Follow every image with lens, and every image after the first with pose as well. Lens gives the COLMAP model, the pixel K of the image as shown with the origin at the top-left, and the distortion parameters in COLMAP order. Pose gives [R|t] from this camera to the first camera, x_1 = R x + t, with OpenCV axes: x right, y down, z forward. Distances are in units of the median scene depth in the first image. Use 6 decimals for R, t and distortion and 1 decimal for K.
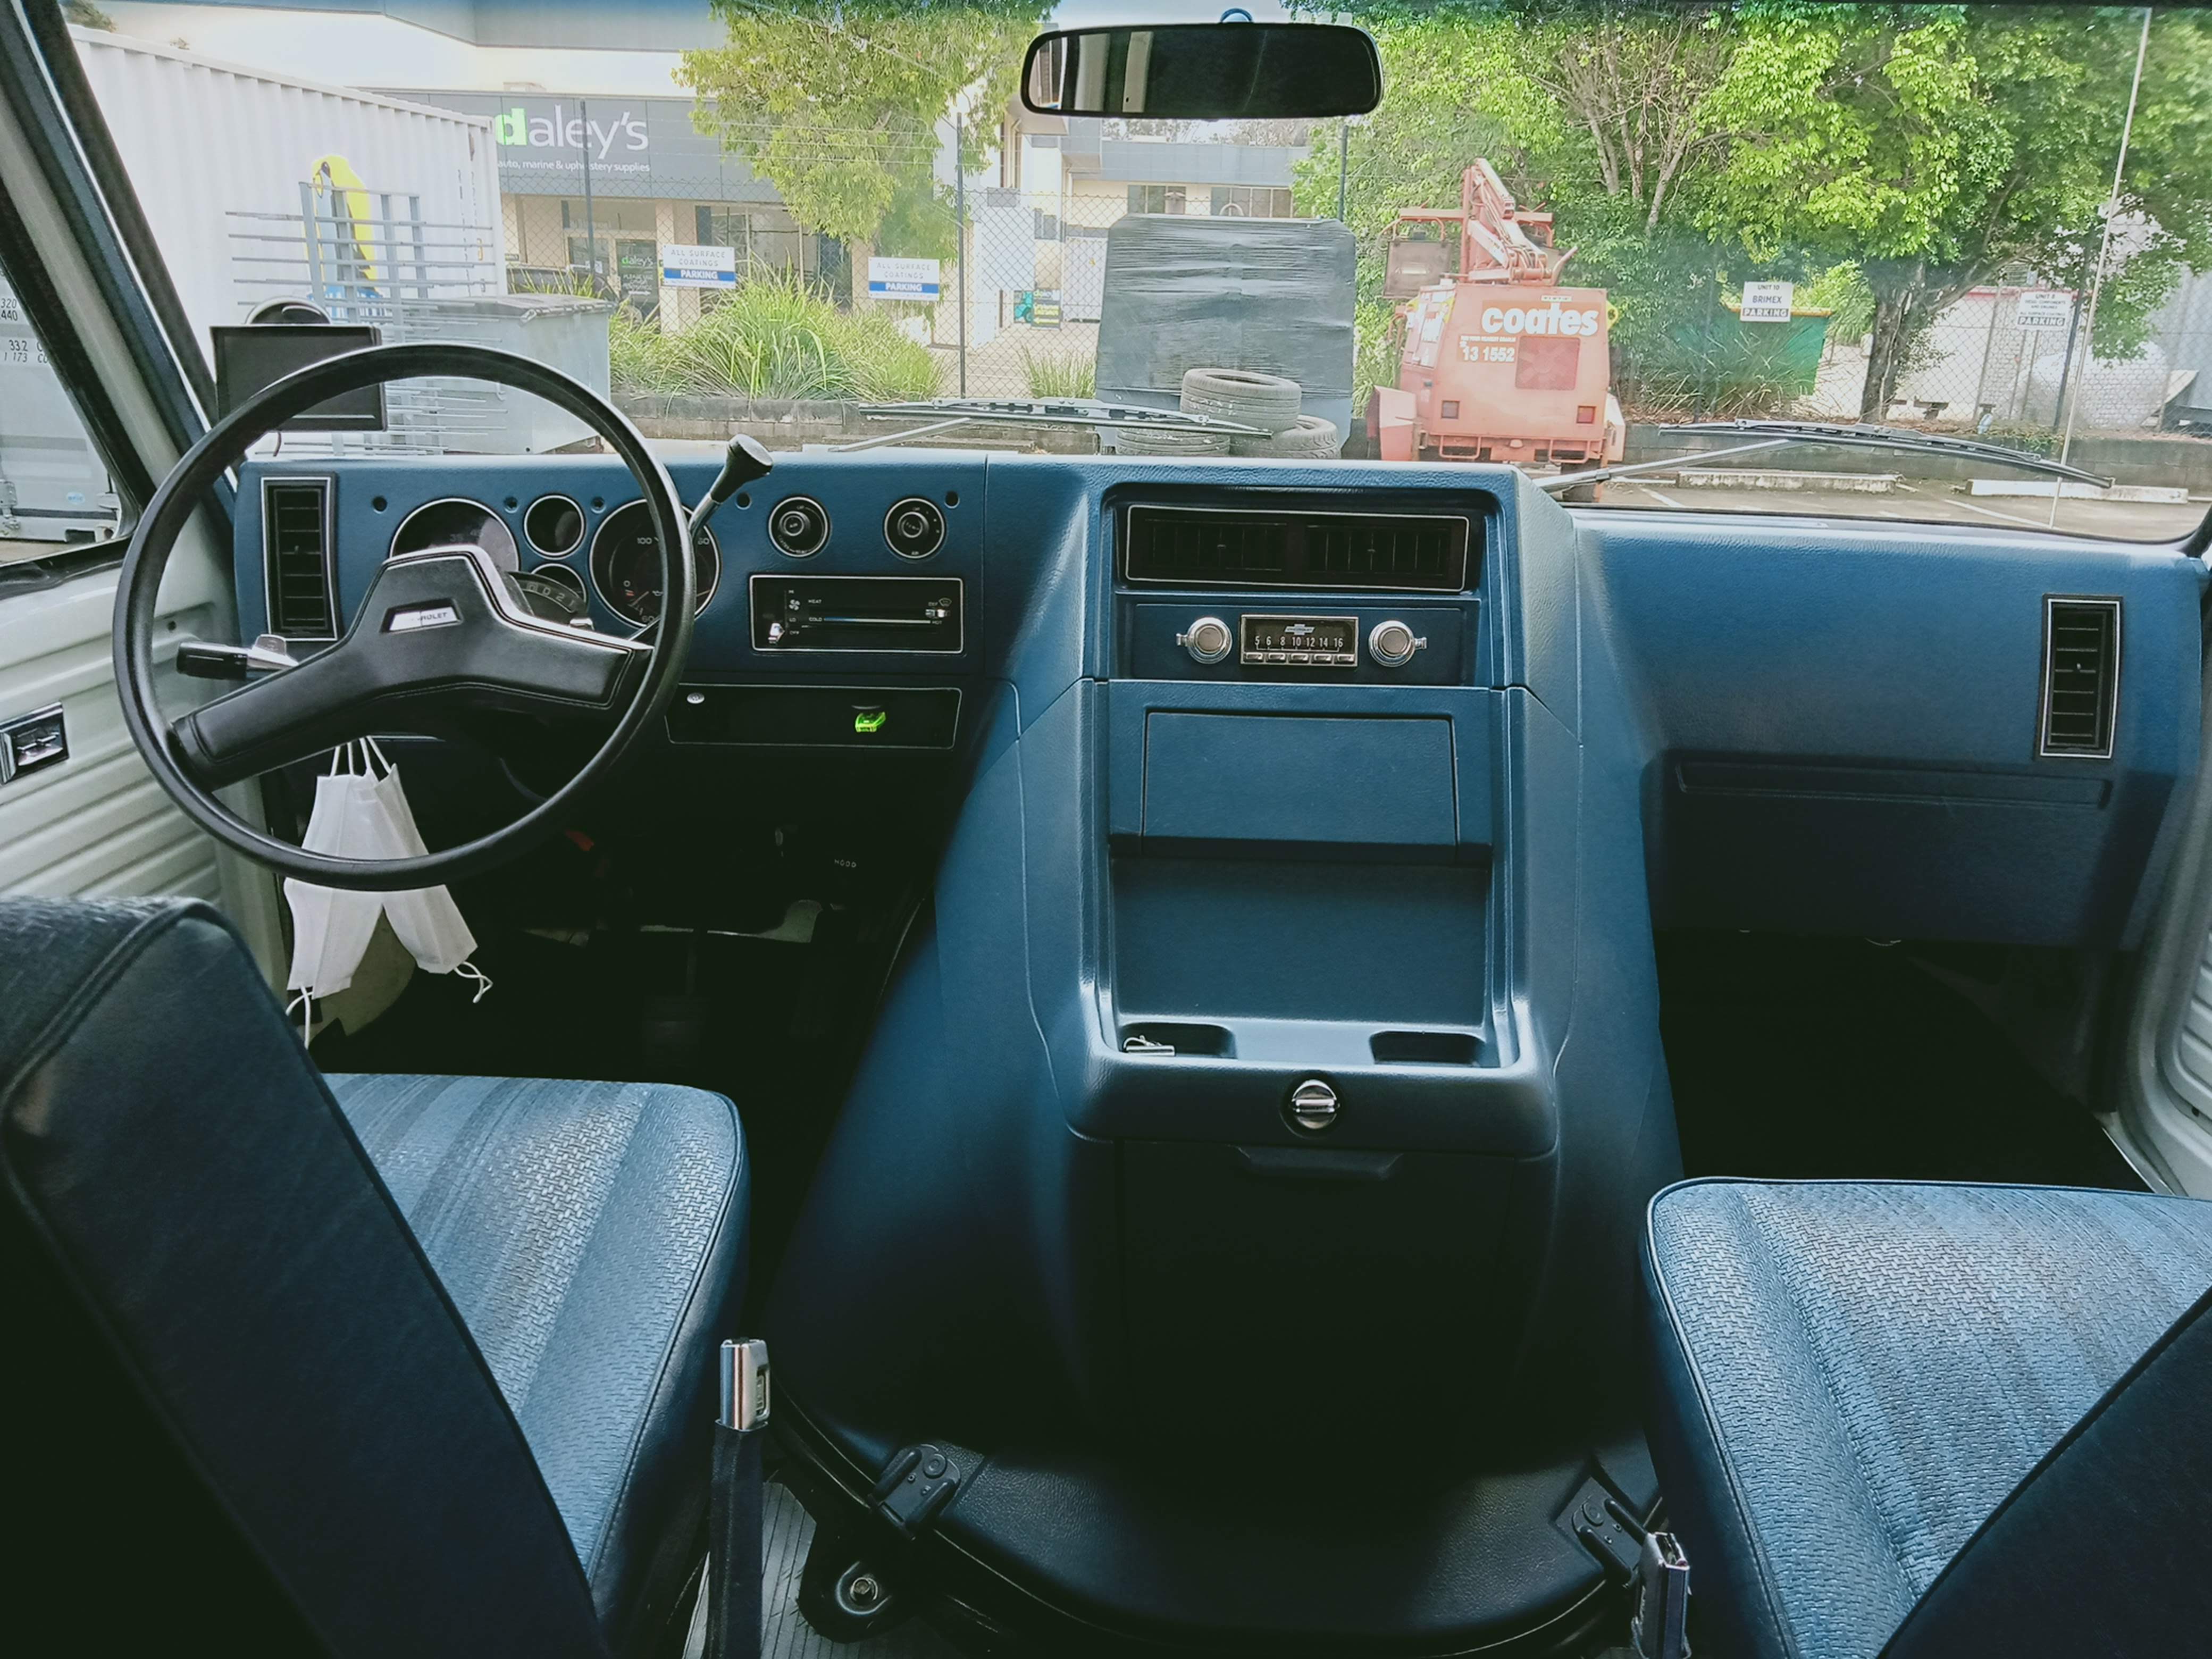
lens RADIAL K [[1672.5, 0, 1119.8], [0, 1672.5, 827.3], [0, 0, 1]] dist [0.031066, -0.022738]
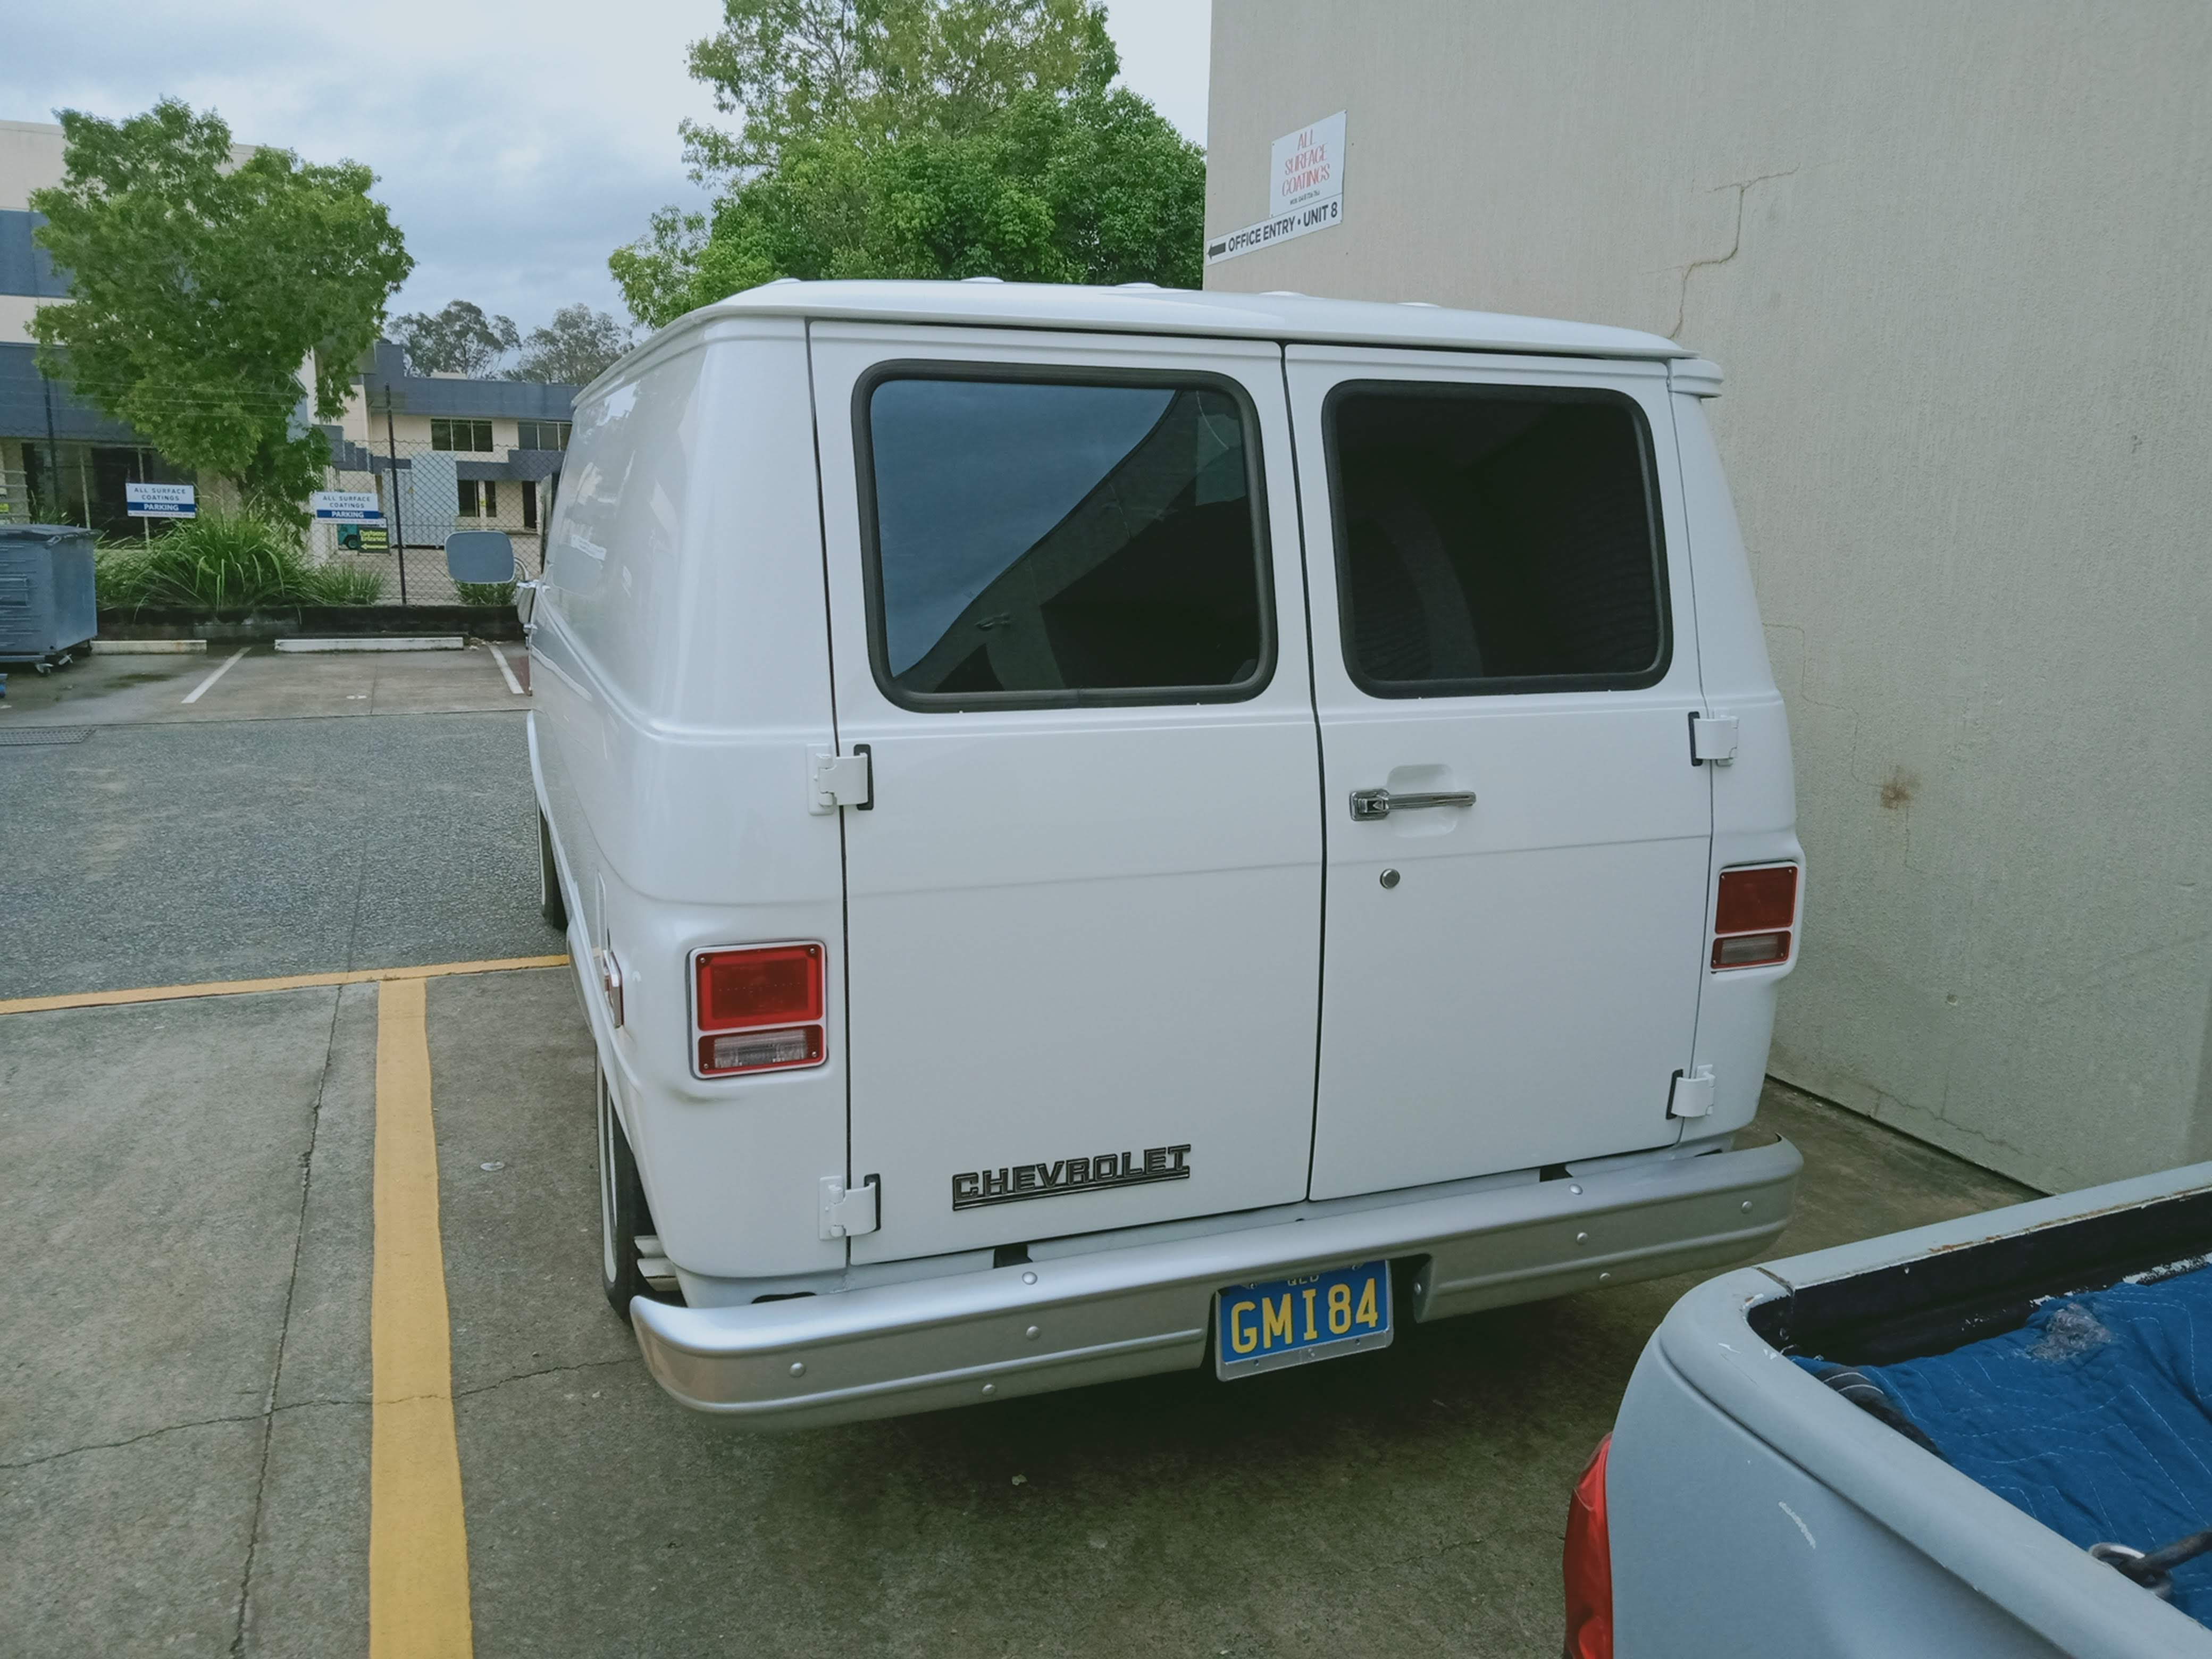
lens RADIAL K [[1672.5, 0, 1094.0], [0, 1672.5, 838.1], [0, 0, 1]] dist [0.031066, -0.022738]
pose [[0.928358, -0.085838, 0.361640, -0.726776], [0.128049, 0.987267, -0.094376, 0.917949], [-0.348934, 0.133923, 0.927529, -2.818714]]
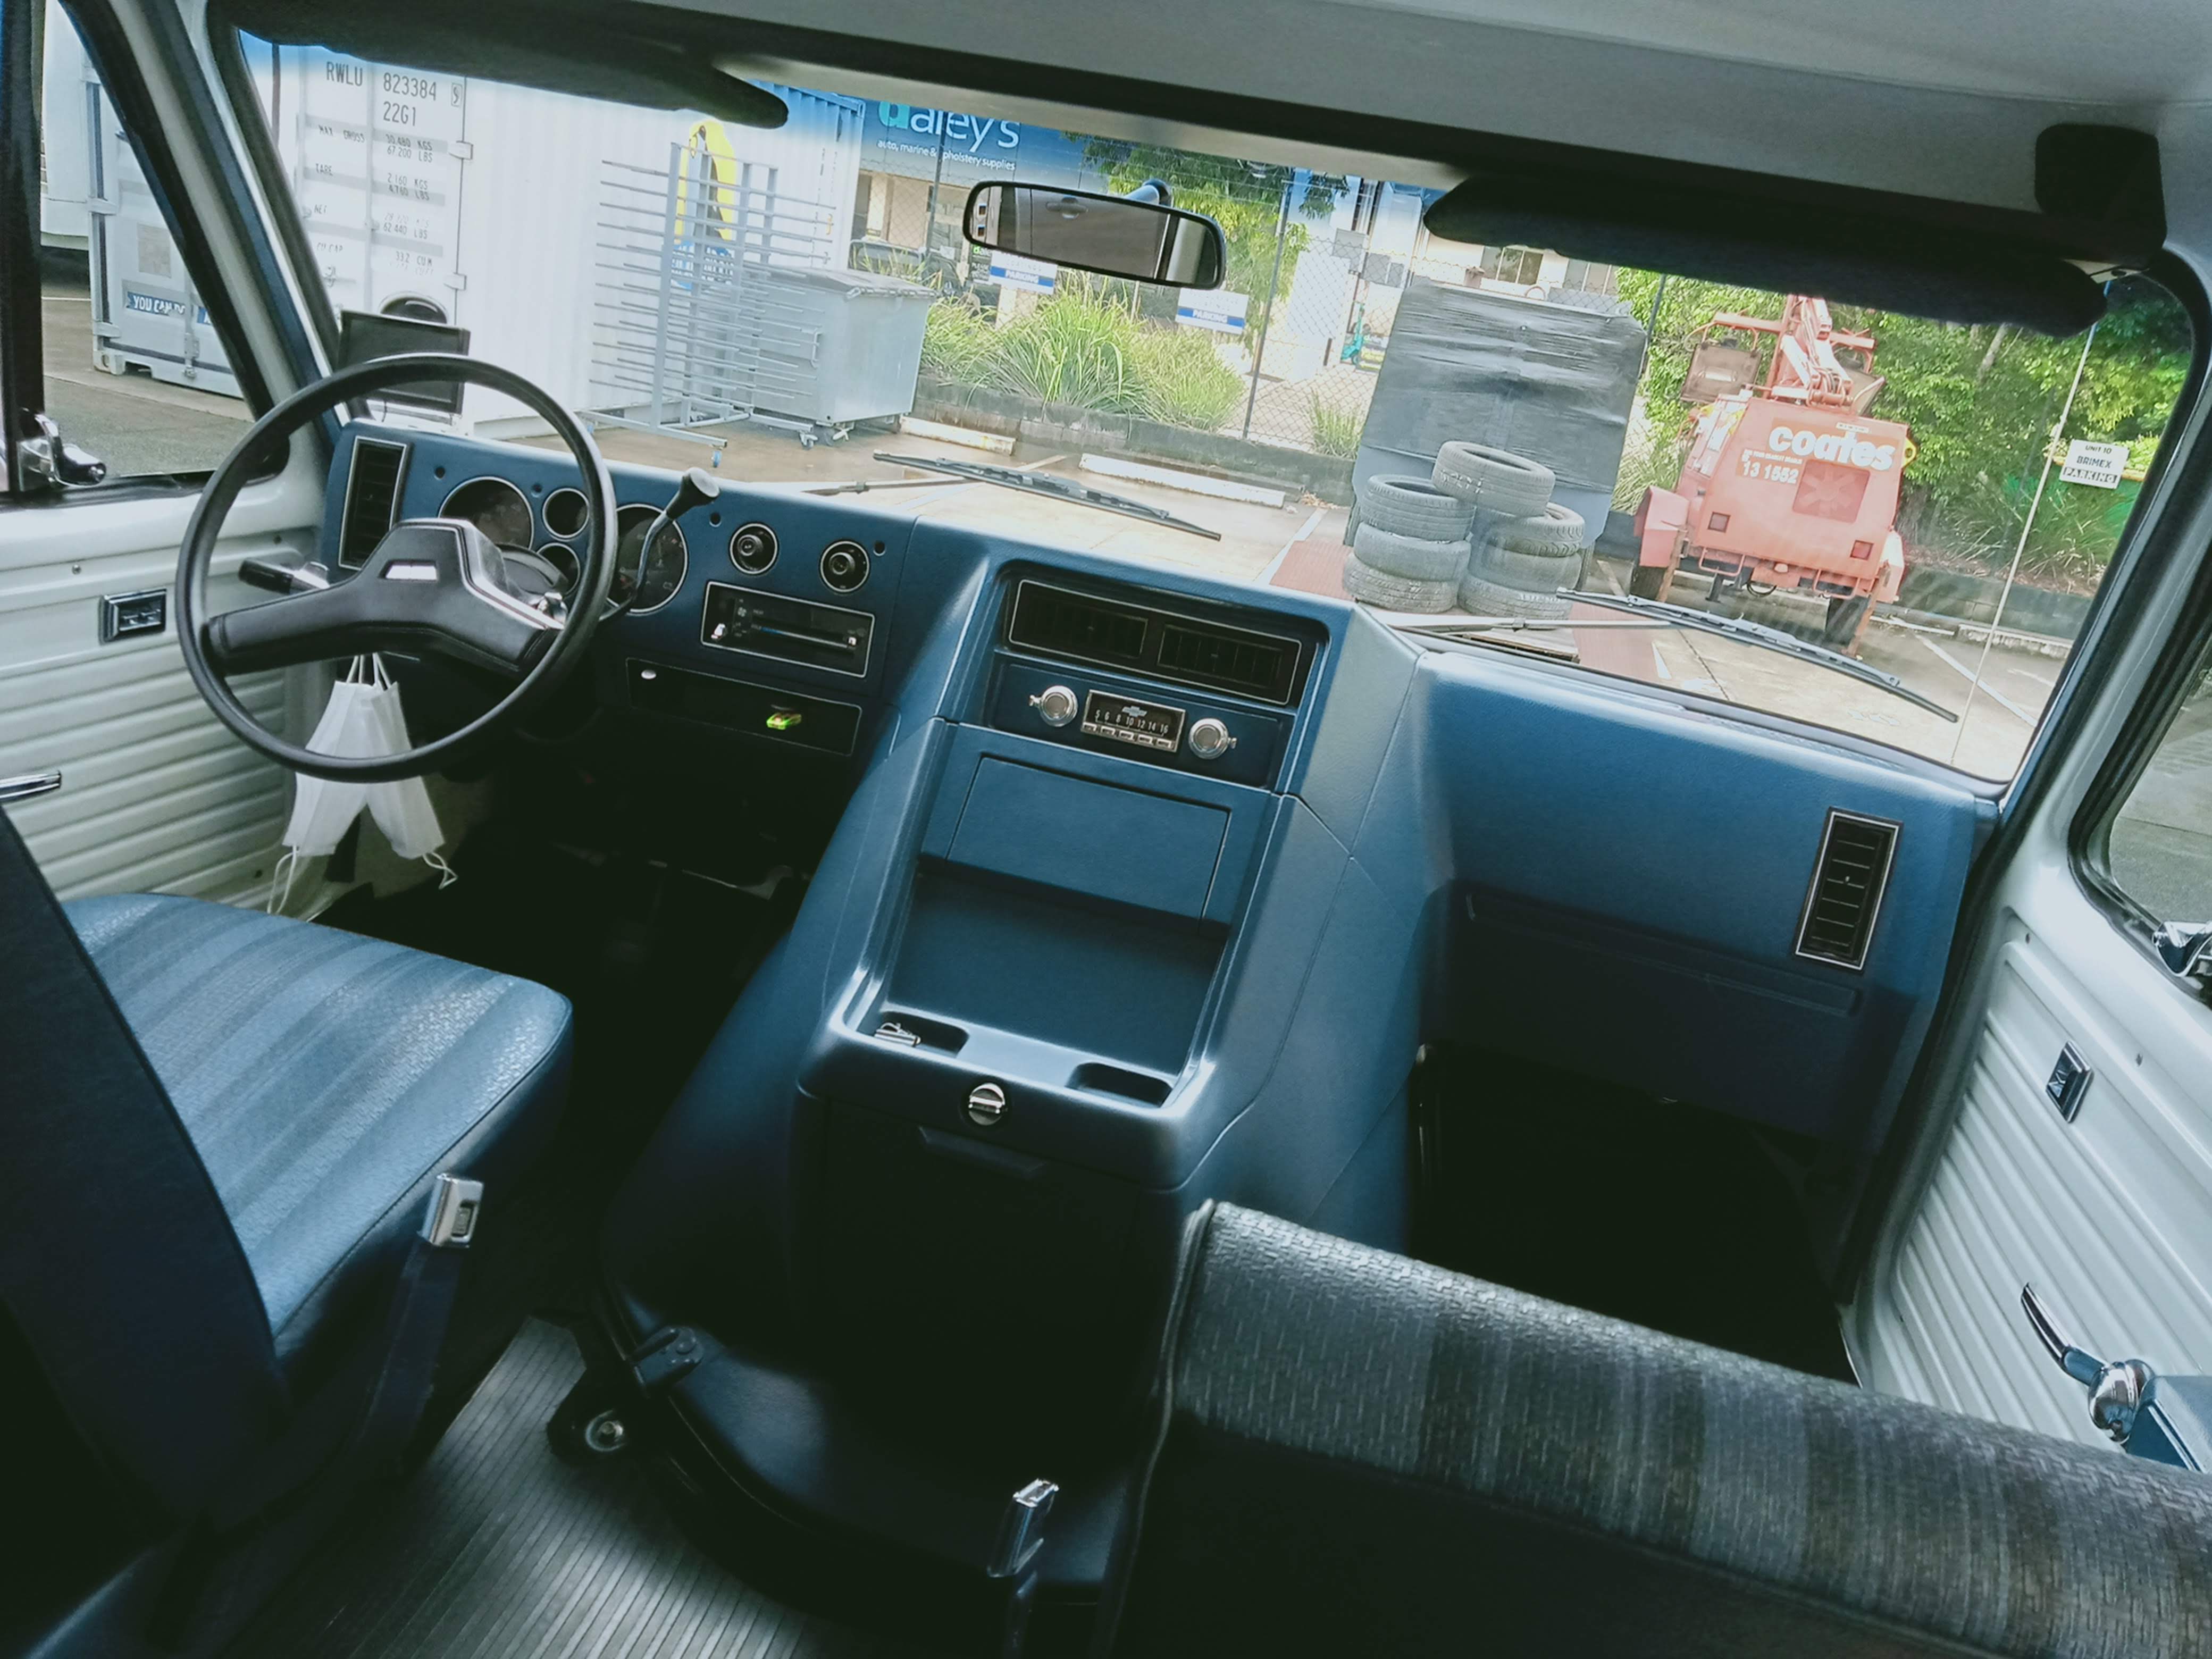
lens RADIAL K [[1672.5, 0, 1107.2], [0, 1672.5, 837.7], [0, 0, 1]] dist [0.031066, -0.022738]
pose [[0.968285, 0.195523, -0.155547, 0.273652], [-0.196839, 0.980411, 0.007051, -0.035924], [0.153878, 0.023790, 0.987803, -0.127252]]
